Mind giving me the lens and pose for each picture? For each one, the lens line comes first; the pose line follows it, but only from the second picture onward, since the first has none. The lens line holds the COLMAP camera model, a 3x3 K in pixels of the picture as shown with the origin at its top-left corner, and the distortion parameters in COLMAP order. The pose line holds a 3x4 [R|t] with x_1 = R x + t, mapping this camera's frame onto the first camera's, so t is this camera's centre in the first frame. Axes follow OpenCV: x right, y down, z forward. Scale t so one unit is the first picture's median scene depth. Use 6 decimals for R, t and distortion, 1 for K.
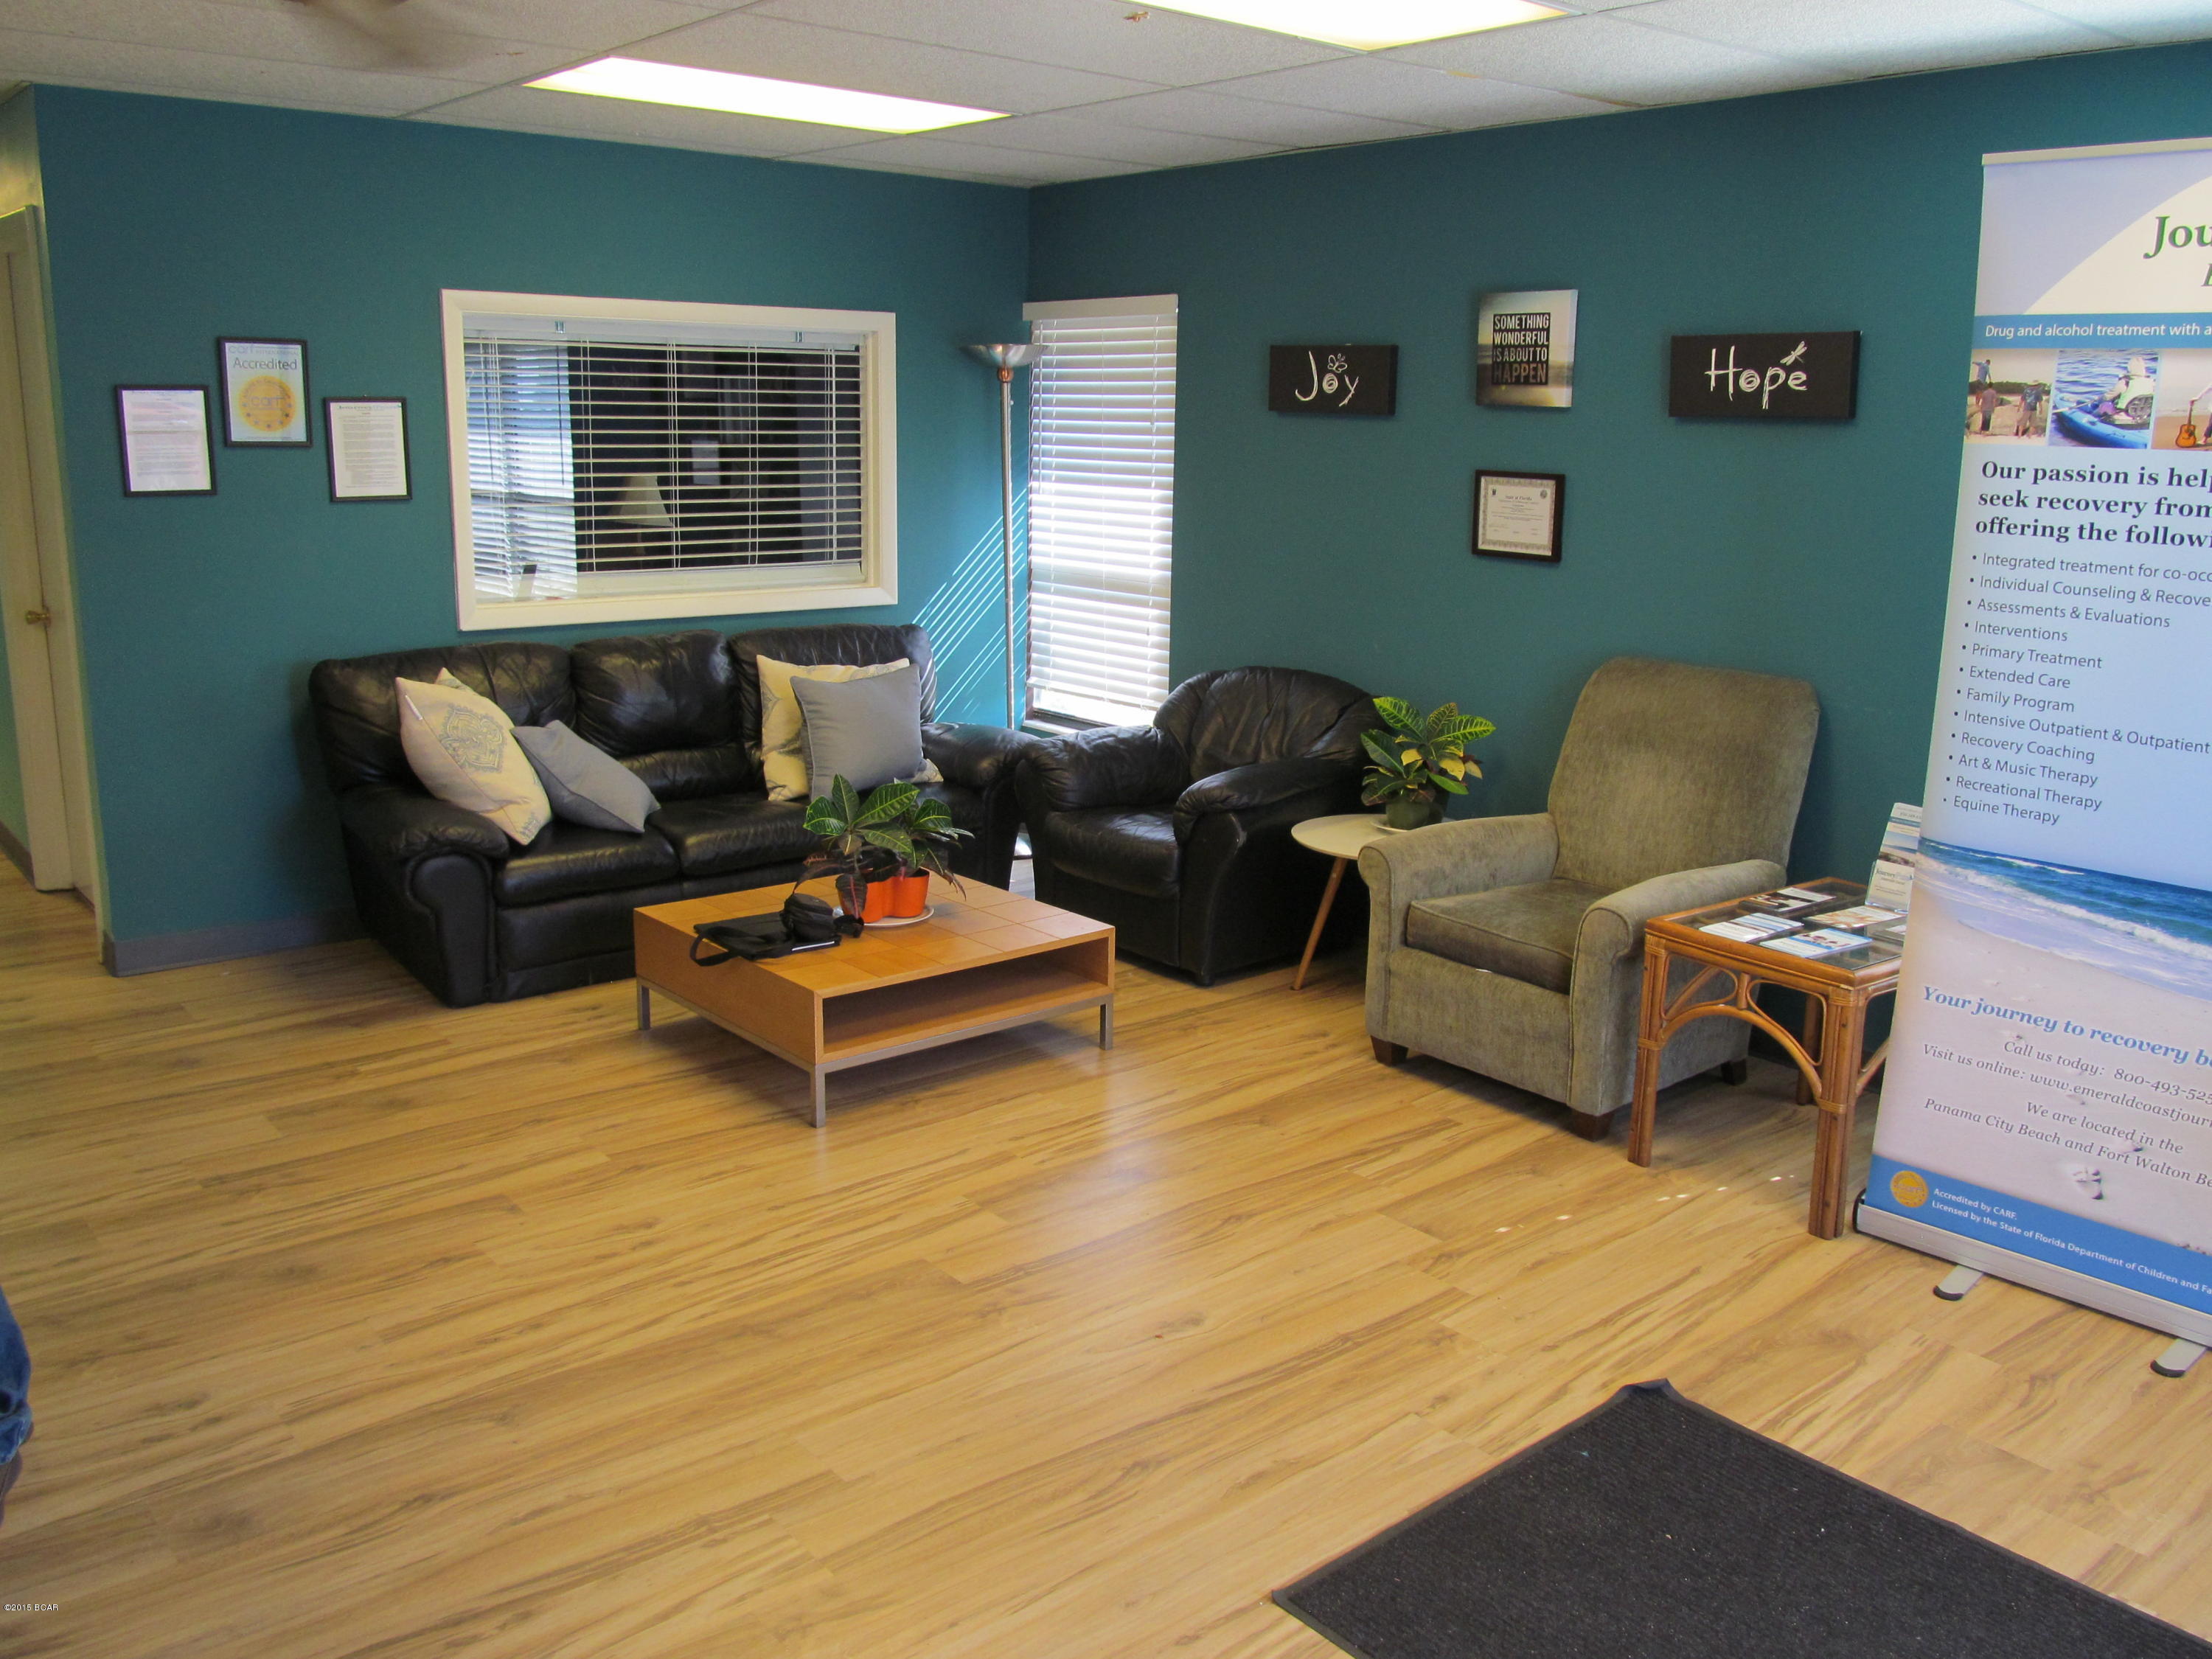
lens RADIAL K [[1831.9, 0, 1130.5], [0, 1831.9, 820.5], [0, 0, 1]] dist [-0.016792, -0.010025]
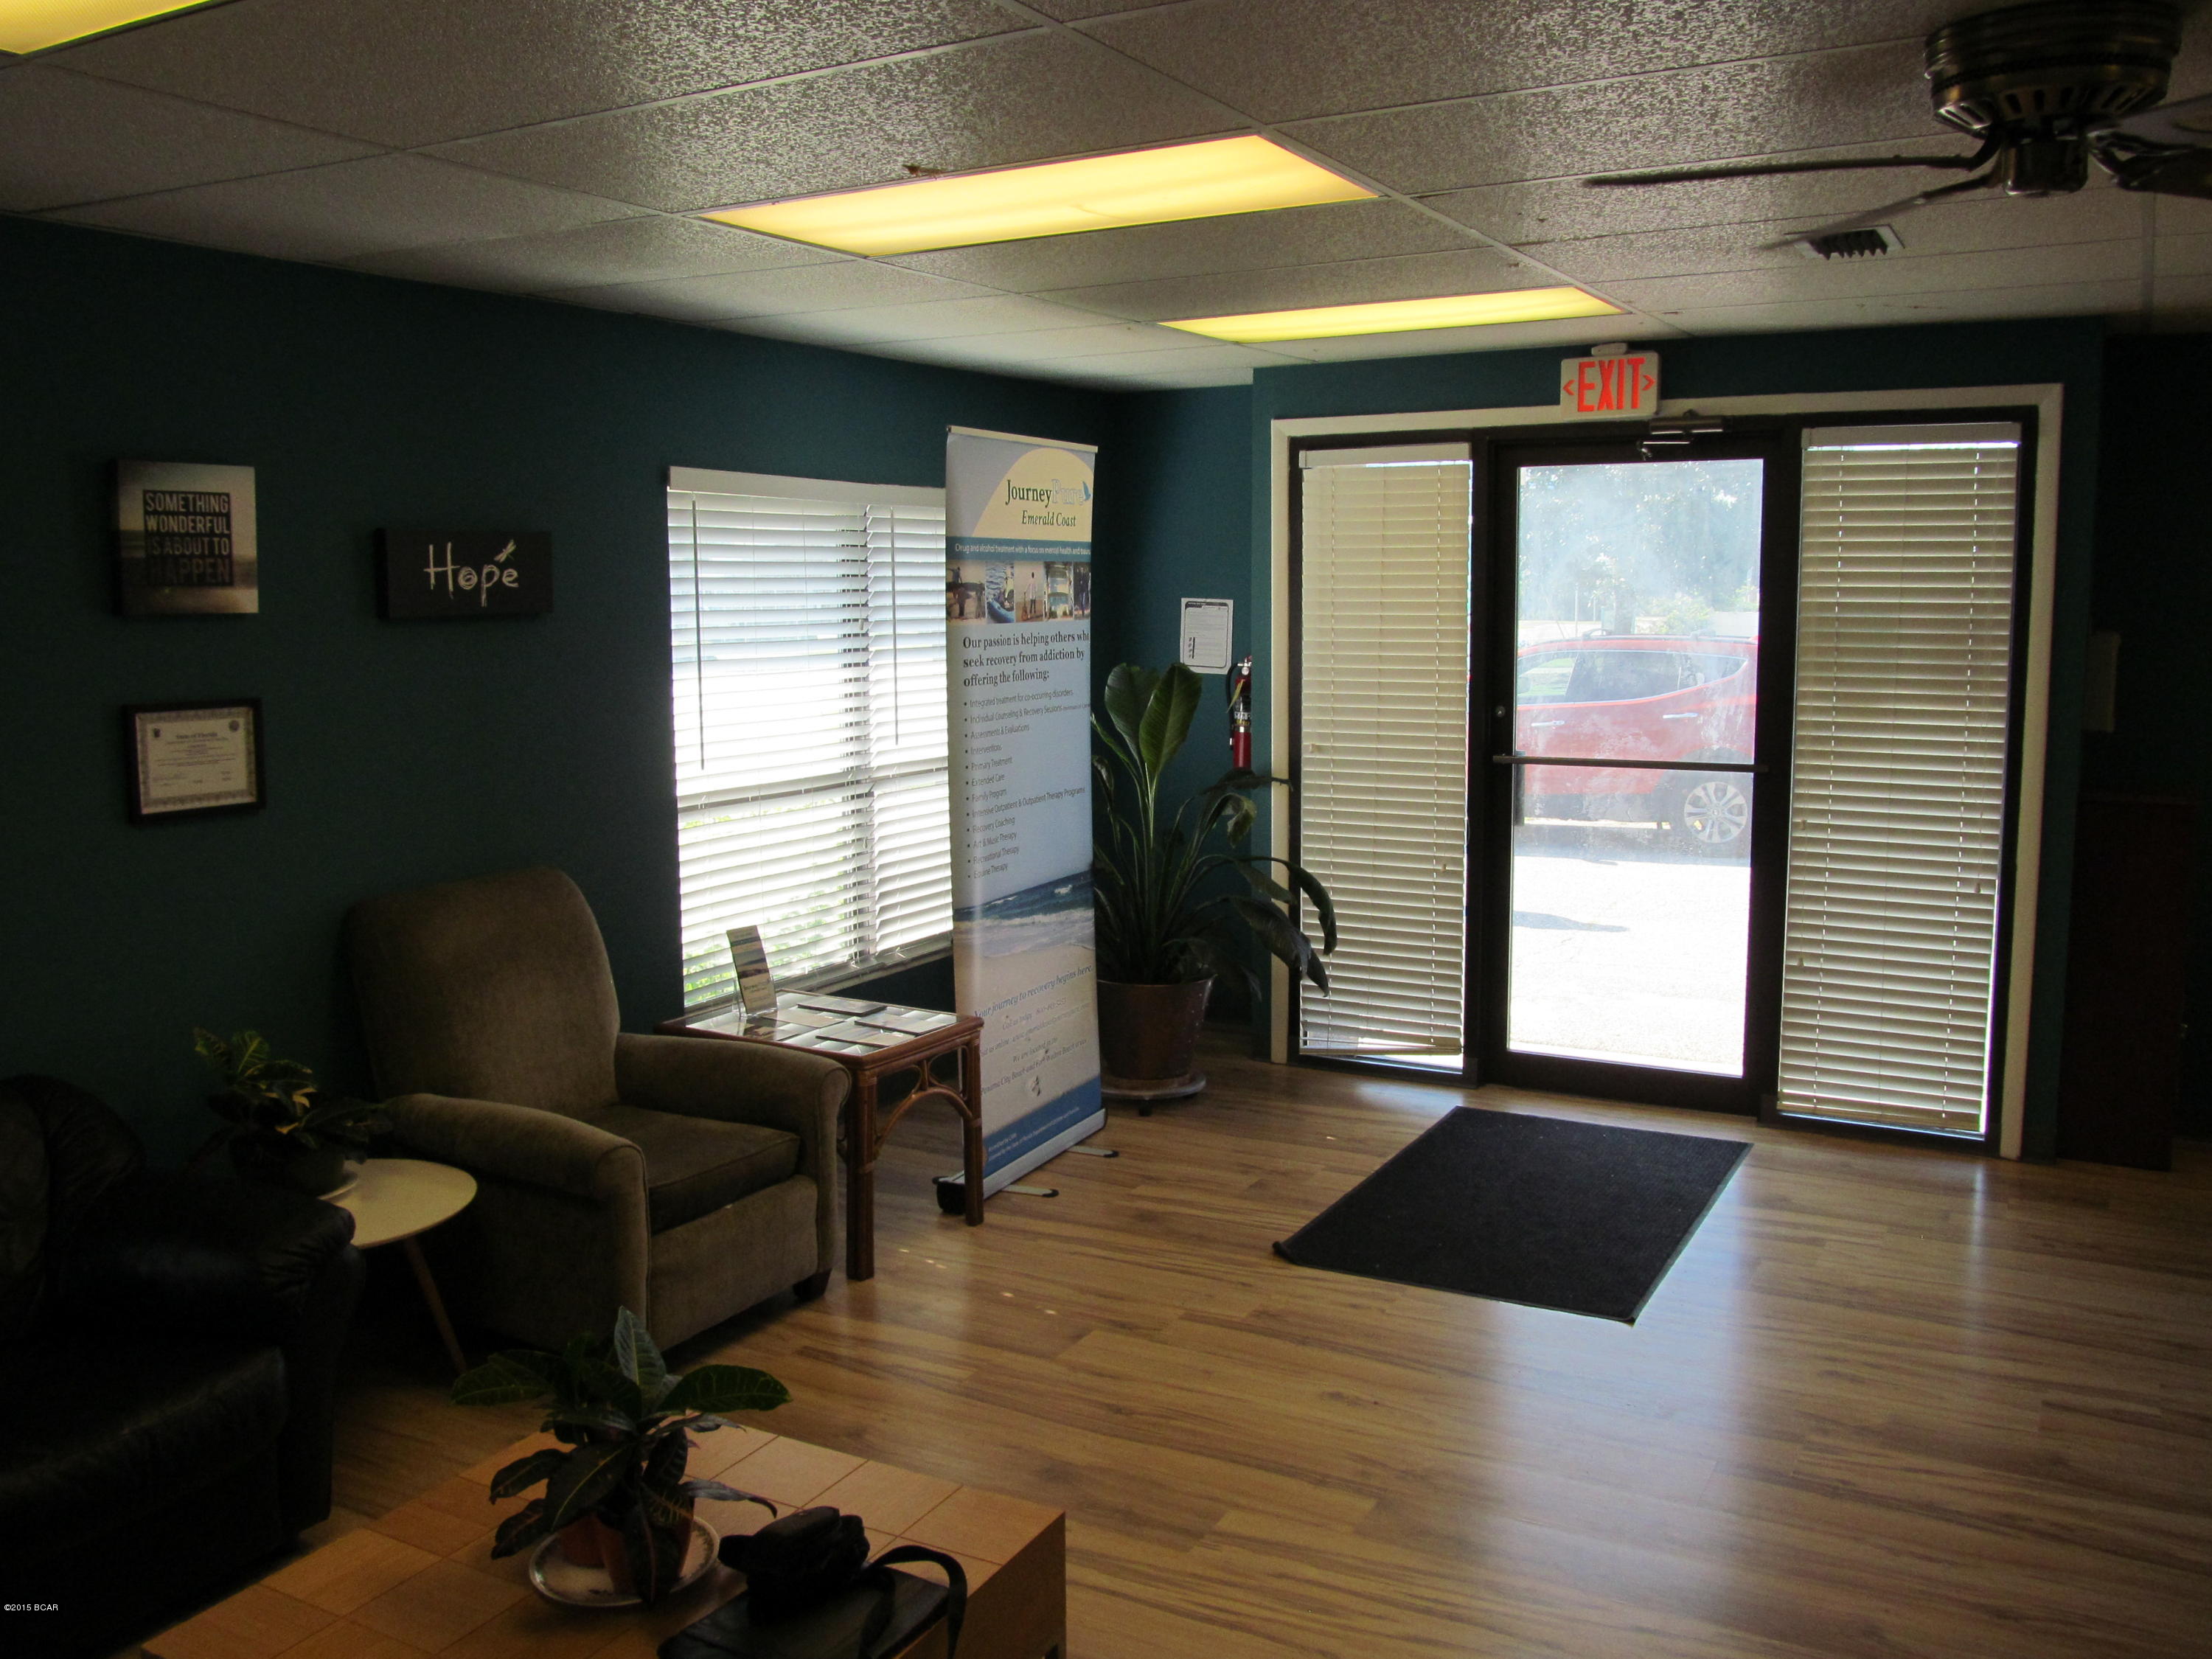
lens RADIAL K [[1831.9, 0, 1130.5], [0, 1831.9, 820.5], [0, 0, 1]] dist [-0.016792, -0.010025]
pose [[-0.347552, -0.140383, 0.927092, -0.709095], [0.203695, 0.953813, 0.220791, -0.267339], [-0.915268, 0.265580, -0.302904, 1.032432]]
